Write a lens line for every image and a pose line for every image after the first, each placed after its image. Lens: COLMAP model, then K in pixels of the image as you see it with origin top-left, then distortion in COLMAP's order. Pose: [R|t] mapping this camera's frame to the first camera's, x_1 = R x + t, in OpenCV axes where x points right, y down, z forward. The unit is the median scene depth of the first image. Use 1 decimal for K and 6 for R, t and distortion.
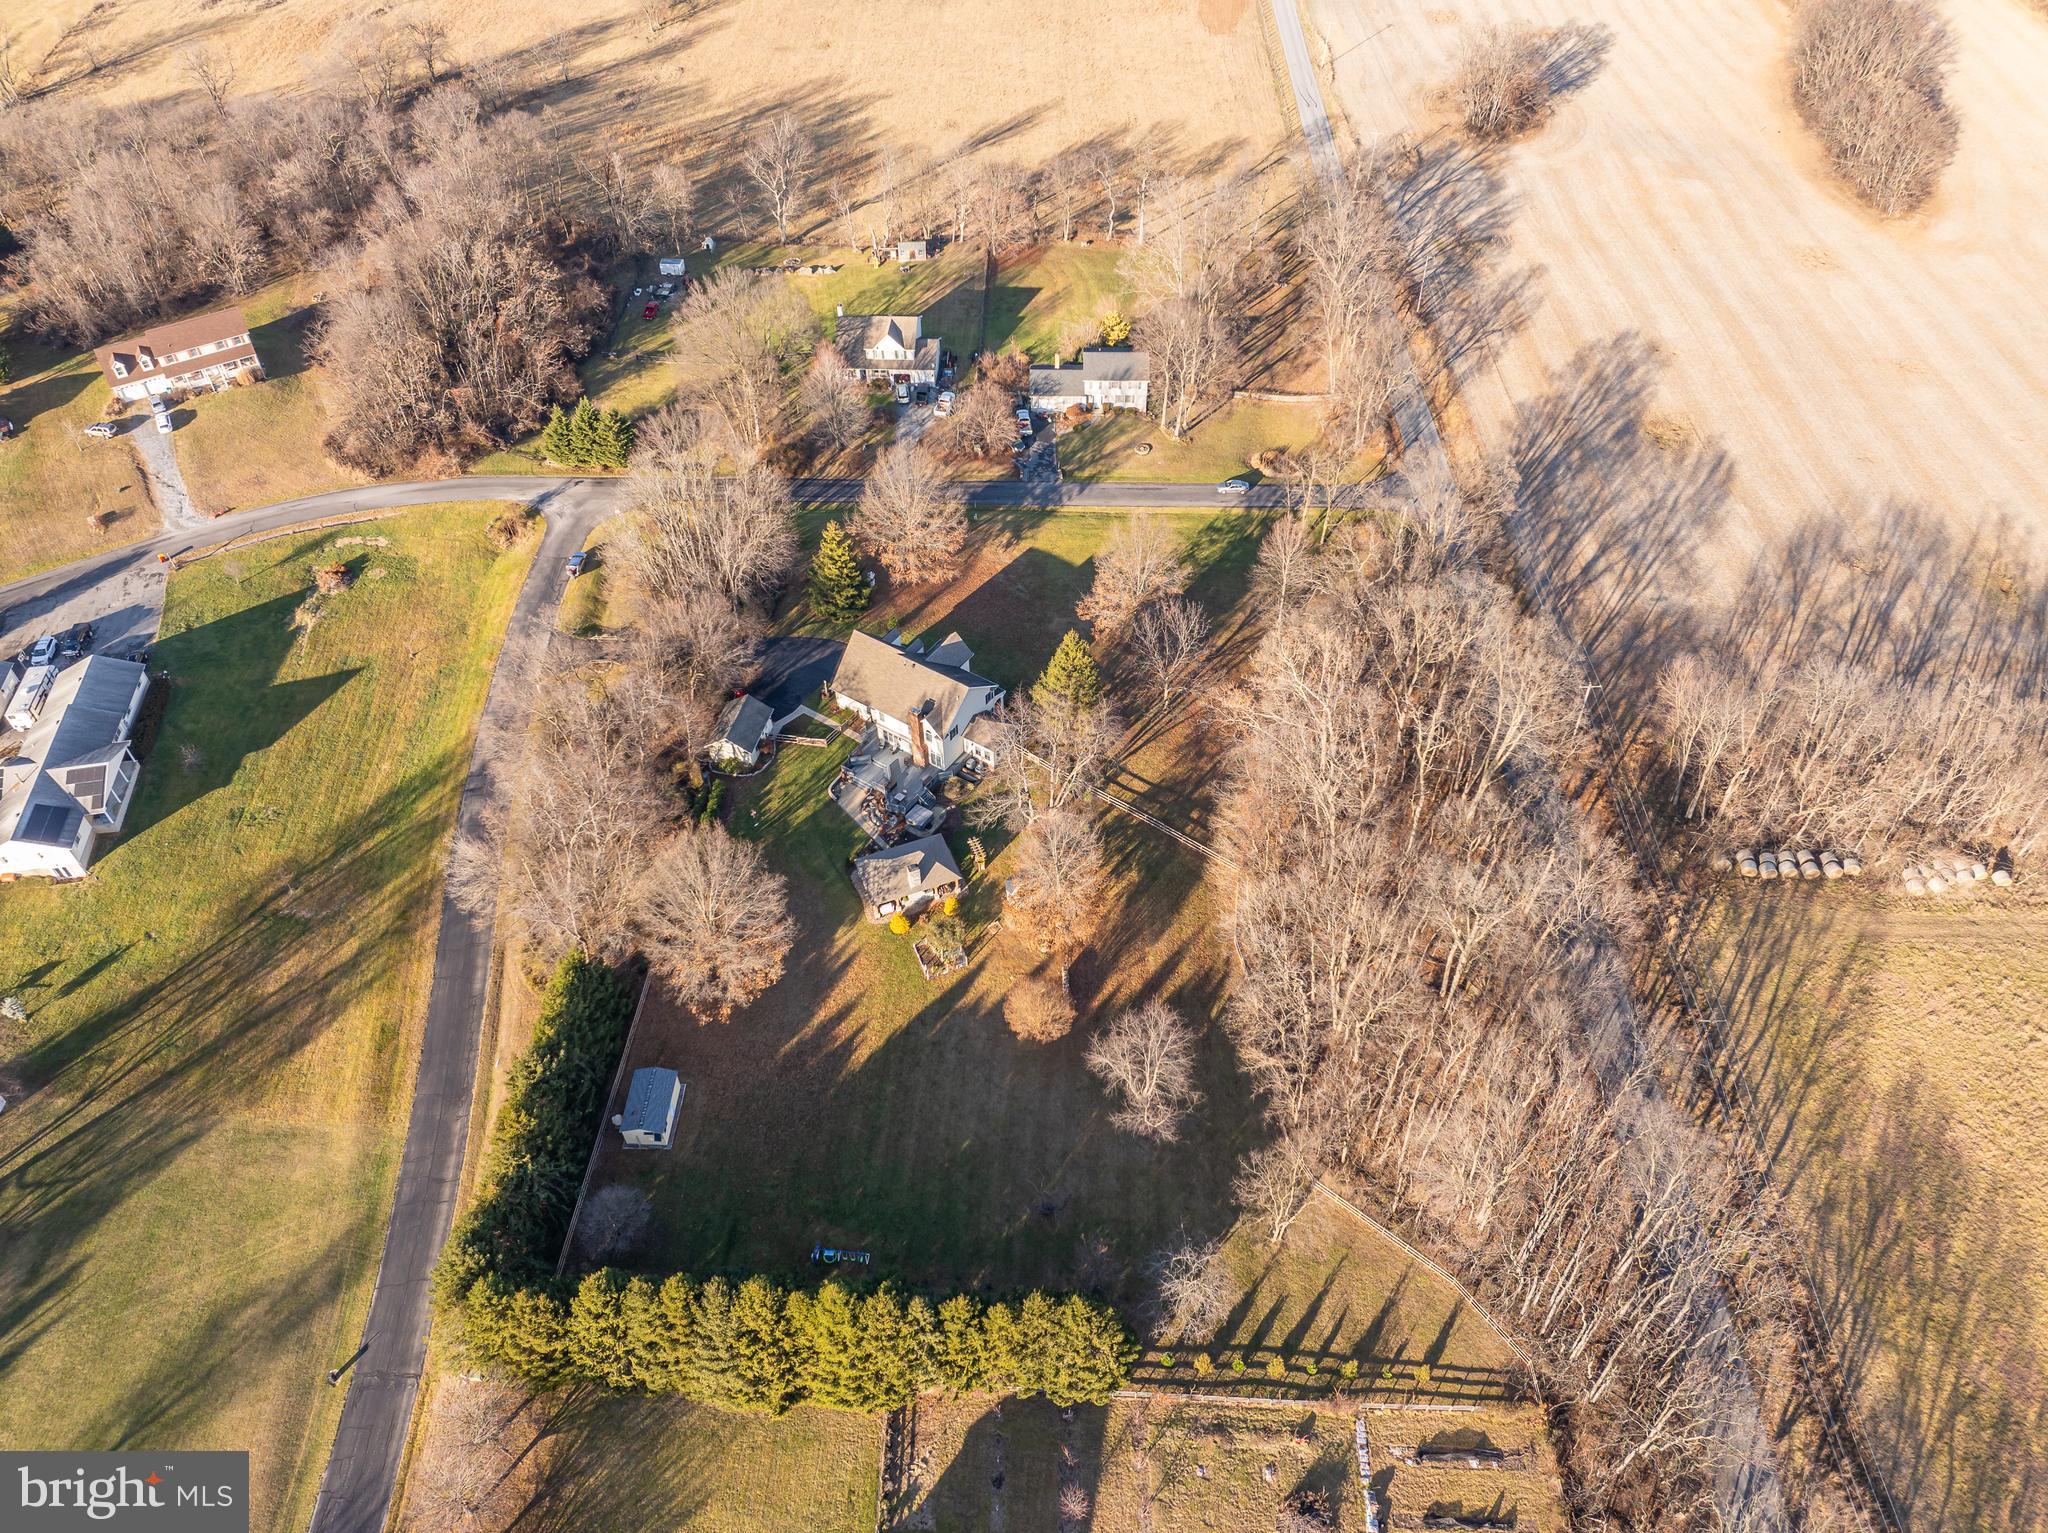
lens RADIAL K [[1447.8, 0, 1034.3], [0, 1447.8, 753.2], [0, 0, 1]] dist [-0.038582, 0.004821]
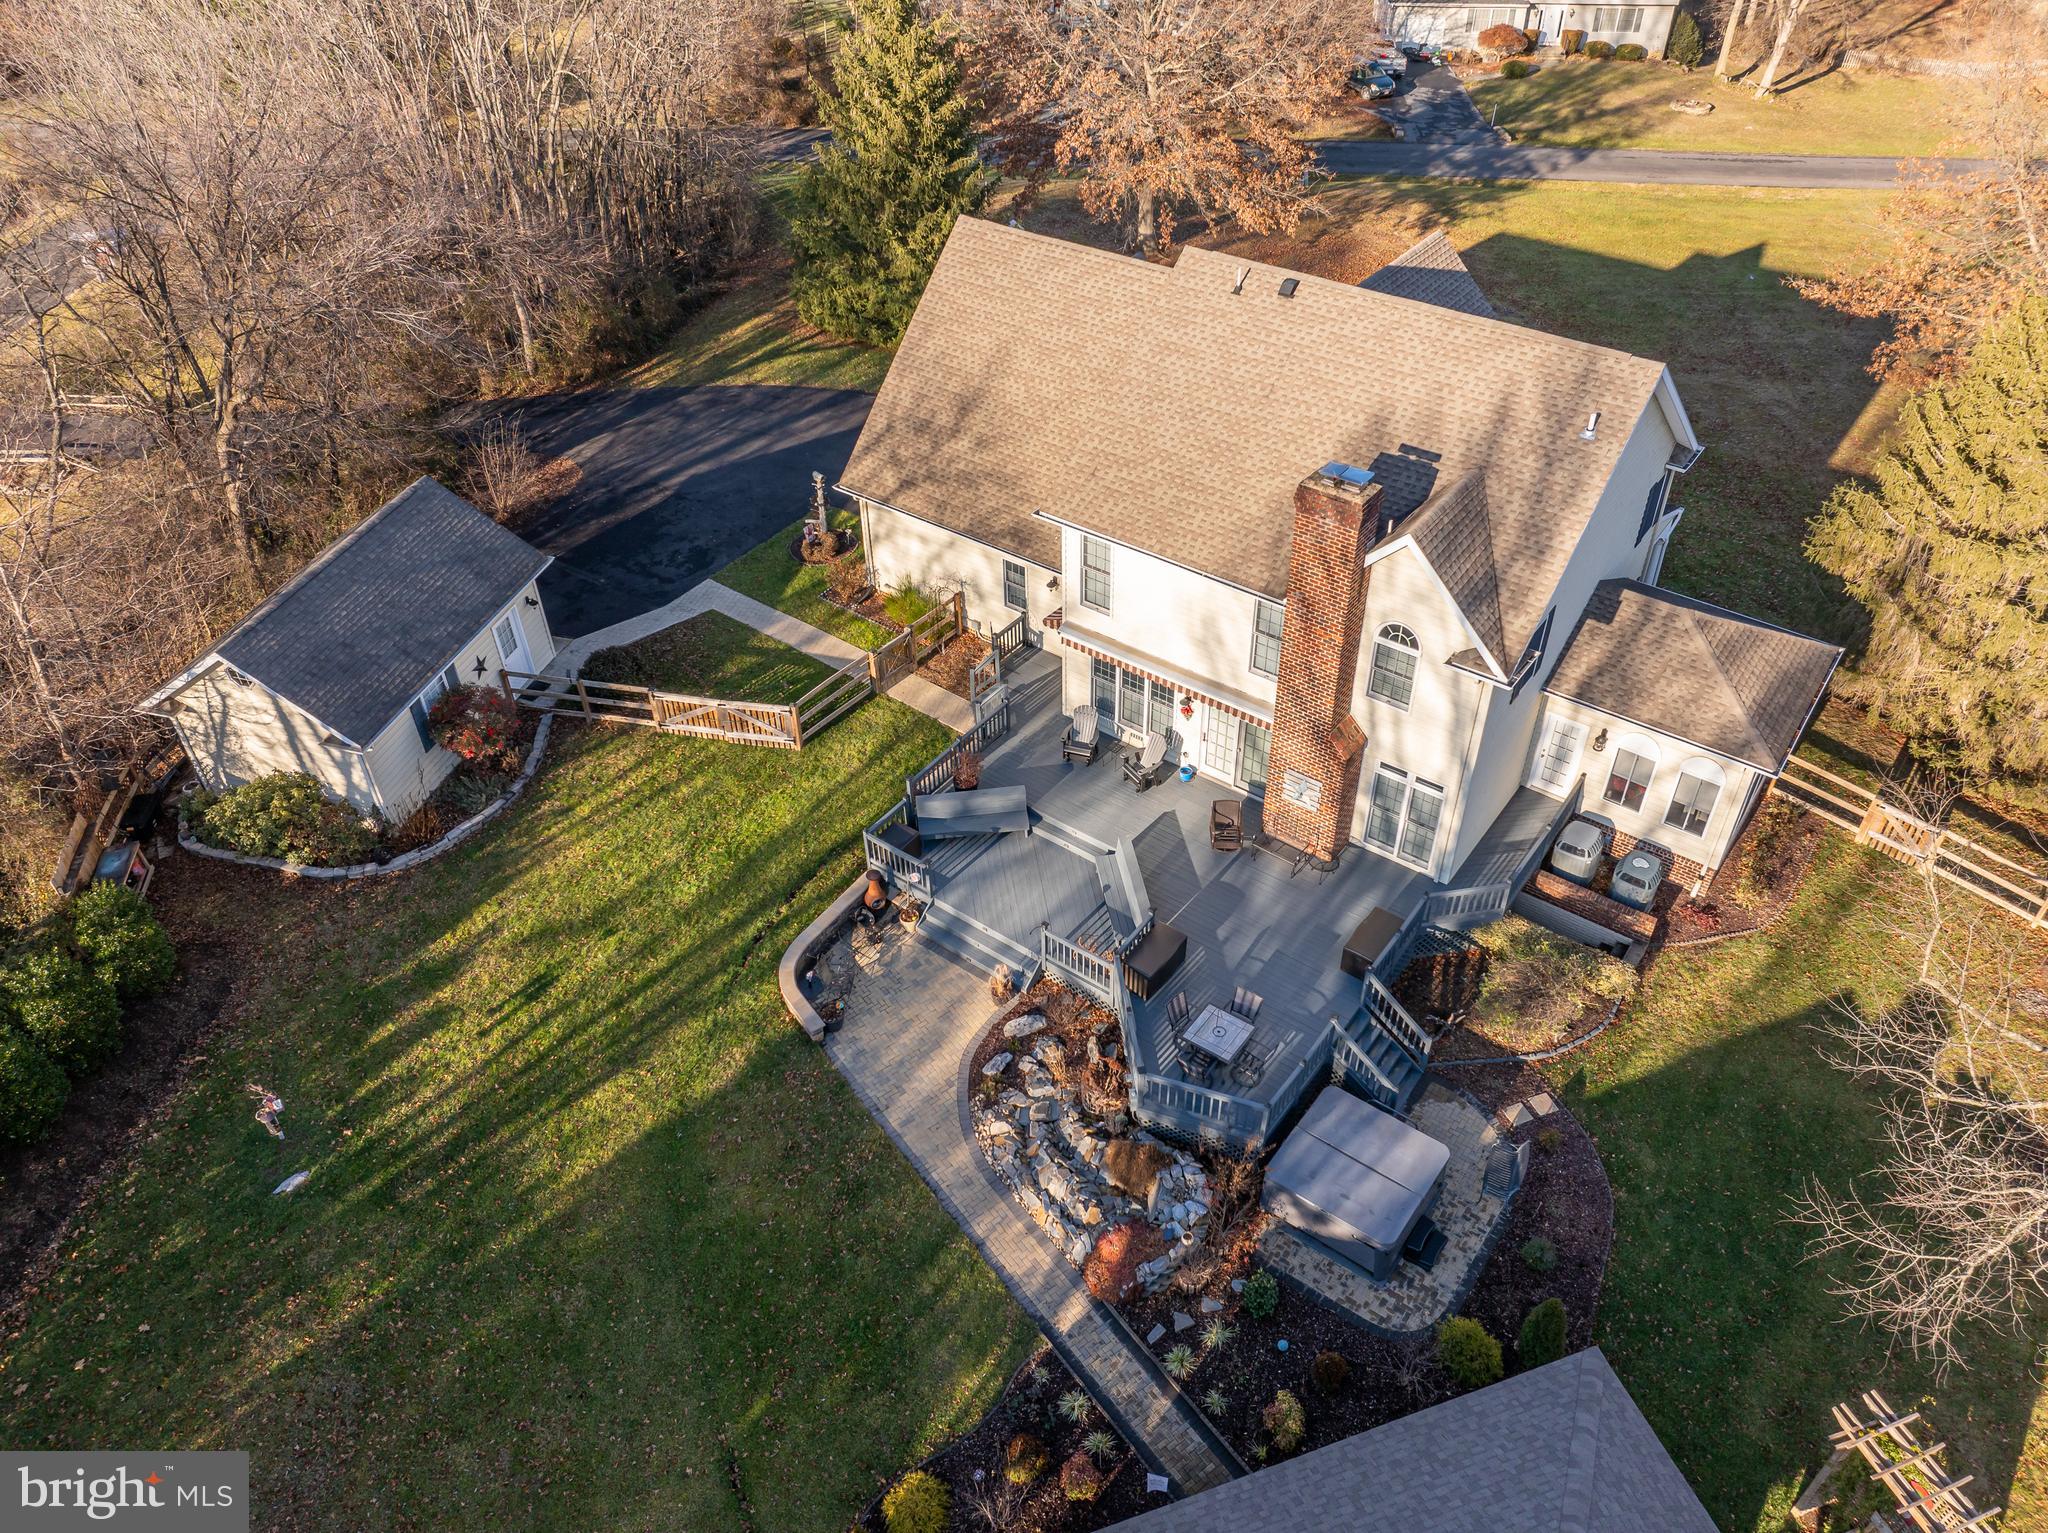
lens RADIAL K [[1447.8, 0, 1037.4], [0, 1447.8, 753.3], [0, 0, 1]] dist [-0.038582, 0.004821]
pose [[0.998543, 0.028482, -0.045830, -0.105550], [-0.033605, 0.992775, -0.115193, 0.018449], [0.042218, 0.116565, 0.992285, 0.829639]]
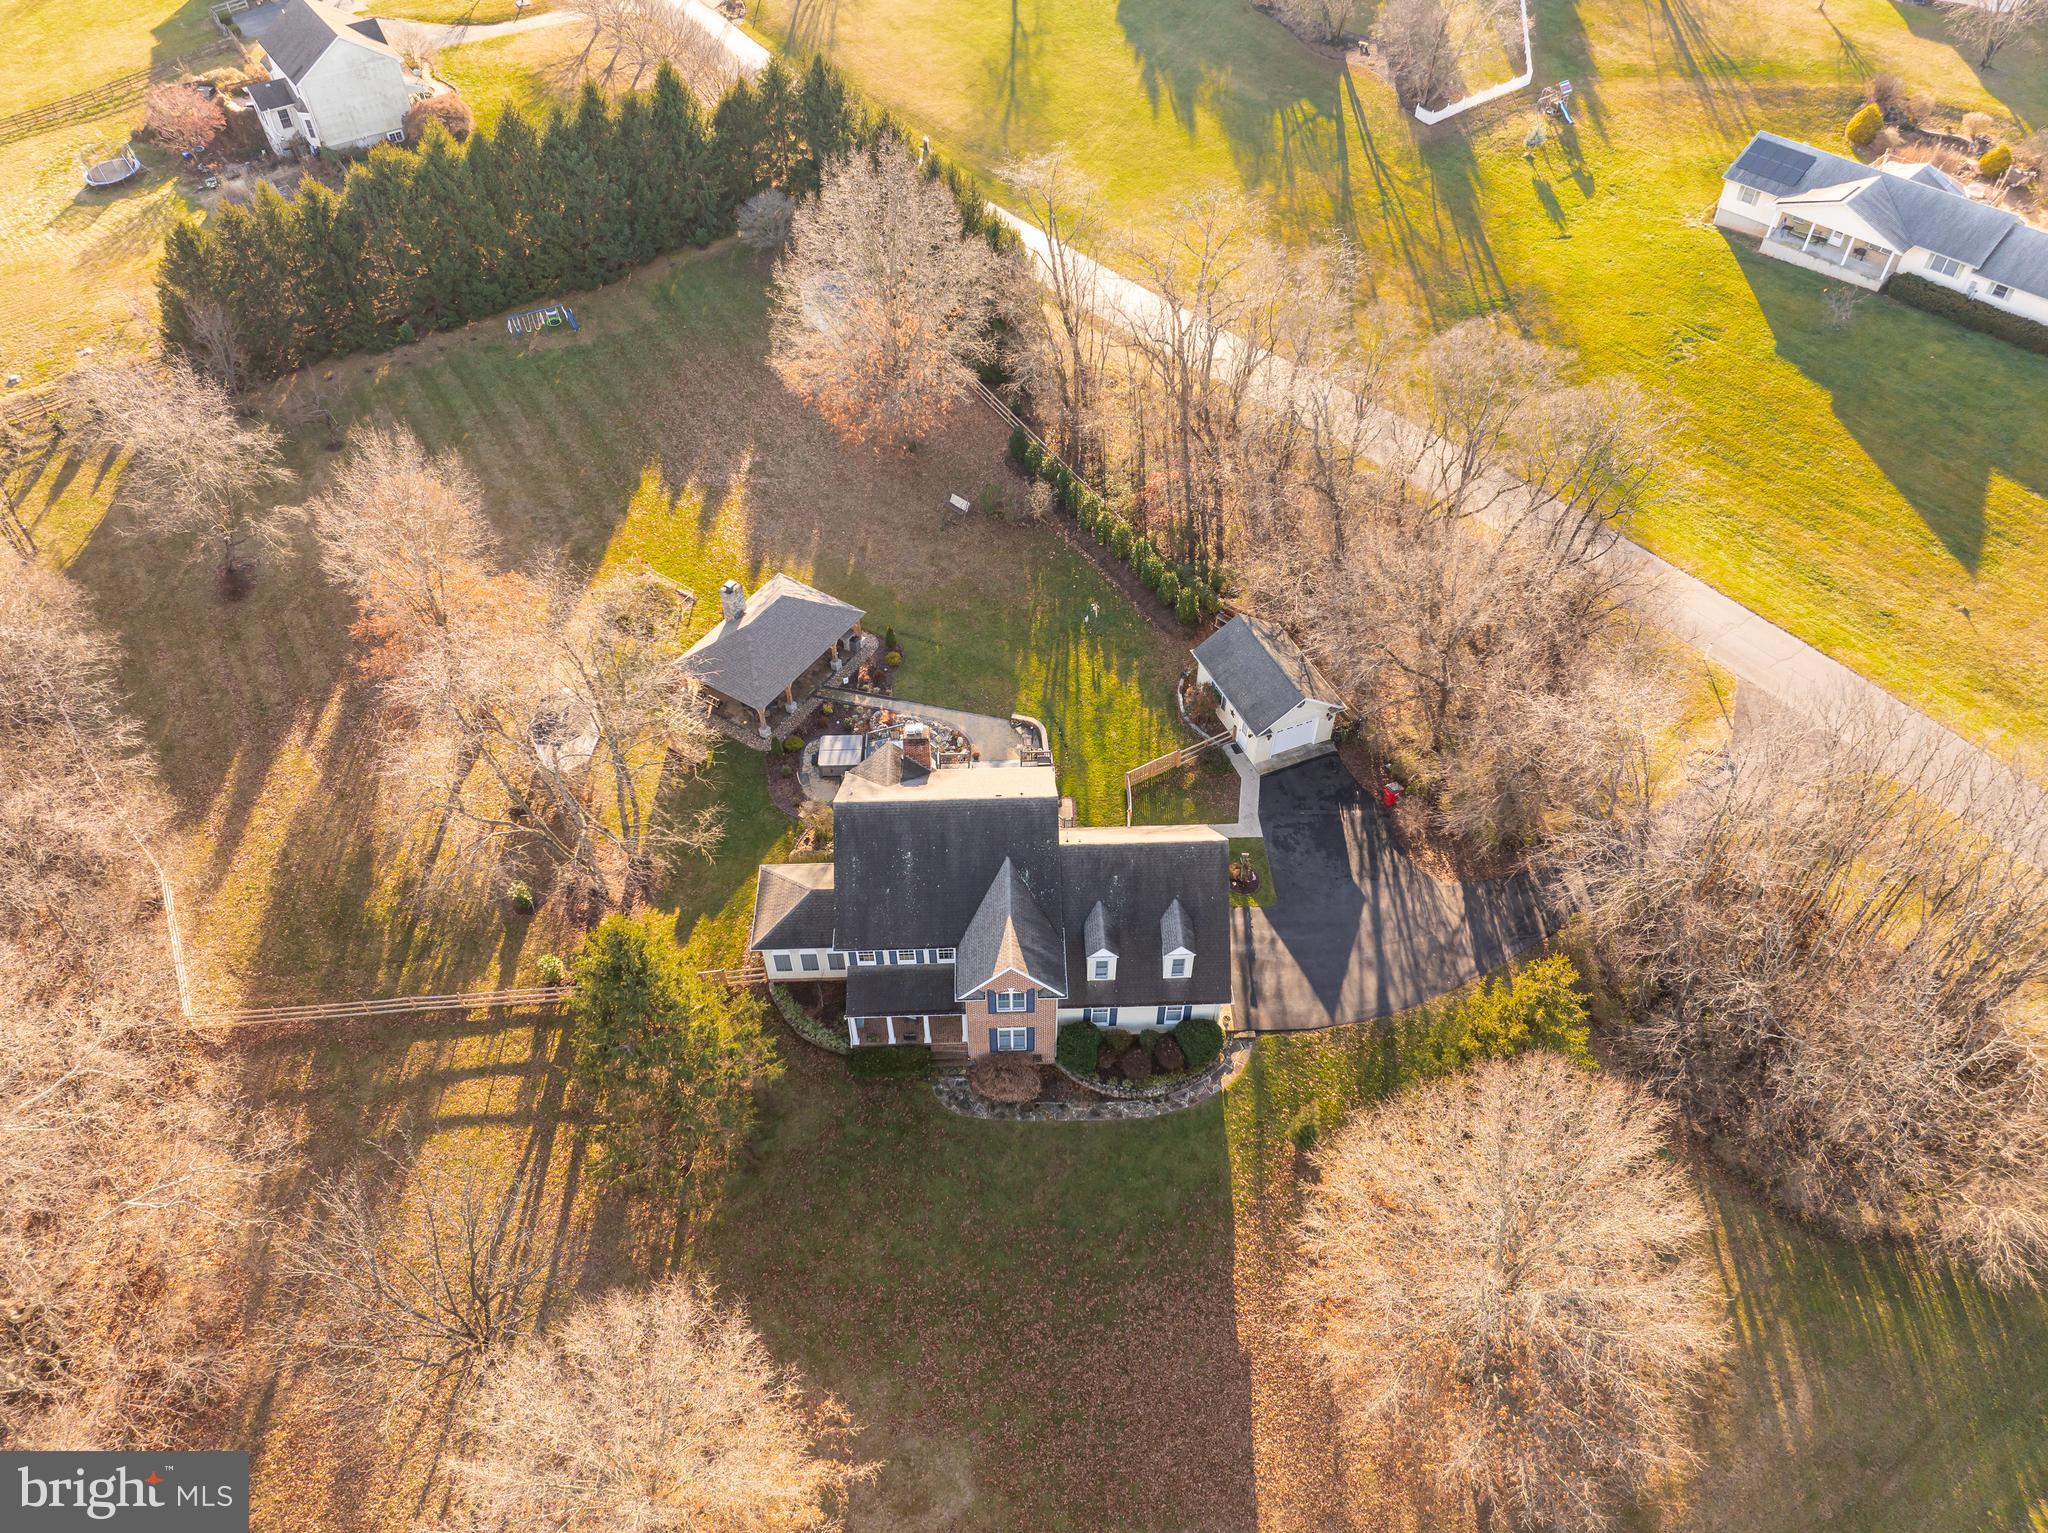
lens RADIAL K [[1447.8, 0, 1034.9], [0, 1447.8, 762.4], [0, 0, 1]] dist [-0.038582, 0.004821]
pose [[-0.811573, 0.436402, -0.388461, 0.061112], [-0.416100, 0.035008, 0.908645, -0.434441], [0.410134, 0.899070, 0.153176, 0.936656]]
